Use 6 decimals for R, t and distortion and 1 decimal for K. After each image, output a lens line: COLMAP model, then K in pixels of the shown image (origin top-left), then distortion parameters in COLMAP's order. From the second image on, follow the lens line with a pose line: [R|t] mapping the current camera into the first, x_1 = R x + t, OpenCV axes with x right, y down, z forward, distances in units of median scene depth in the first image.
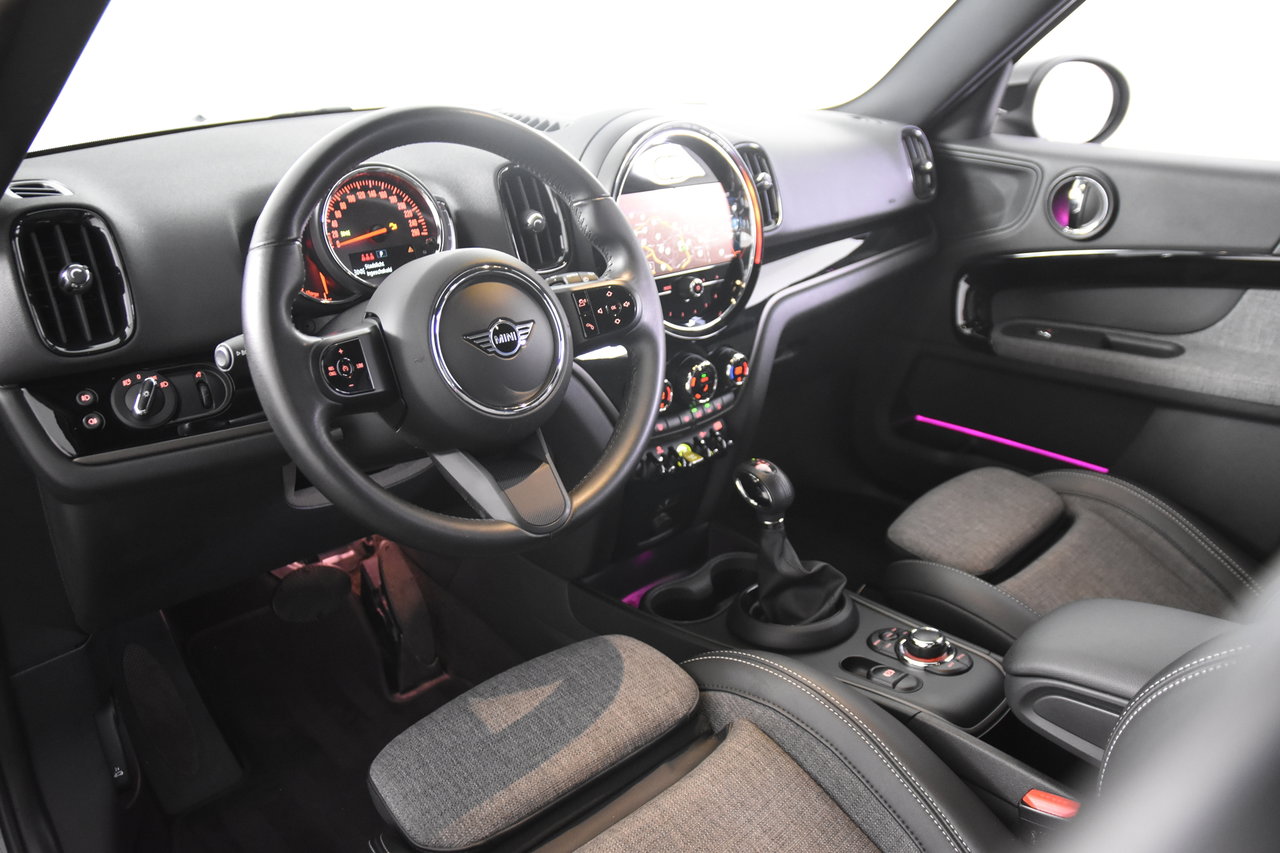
lens RADIAL K [[932.4, 0, 619.9], [0, 932.4, 427.3], [0, 0, 1]] dist [-0.120719, 0.104180]
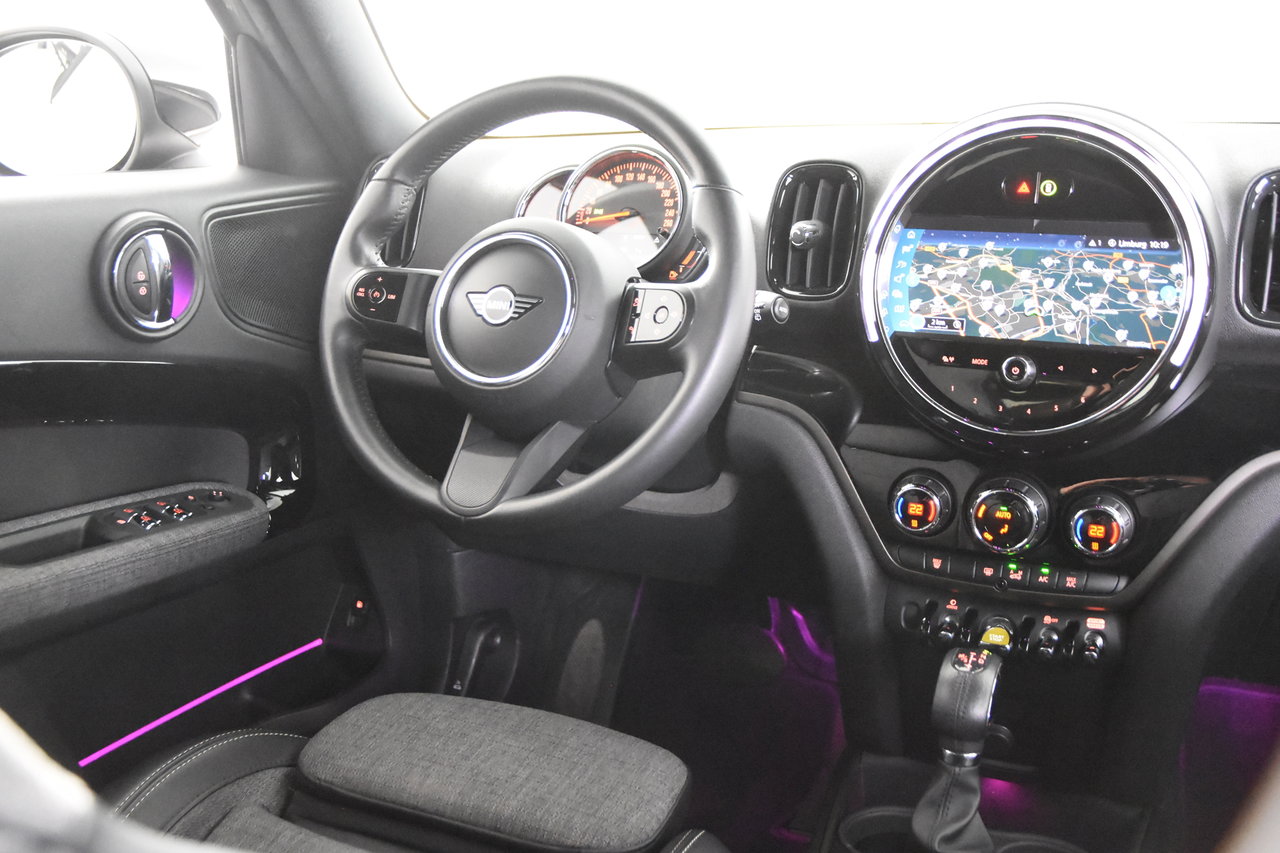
lens RADIAL K [[1279.2, 0, 640.8], [0, 1279.2, 435.8], [0, 0, 1]] dist [-0.014837, 0.021642]
pose [[0.393341, 0.216832, -0.893458, 0.962368], [-0.350618, 0.933728, 0.072248, -0.098679], [0.849912, 0.284844, 0.443298, 0.485896]]
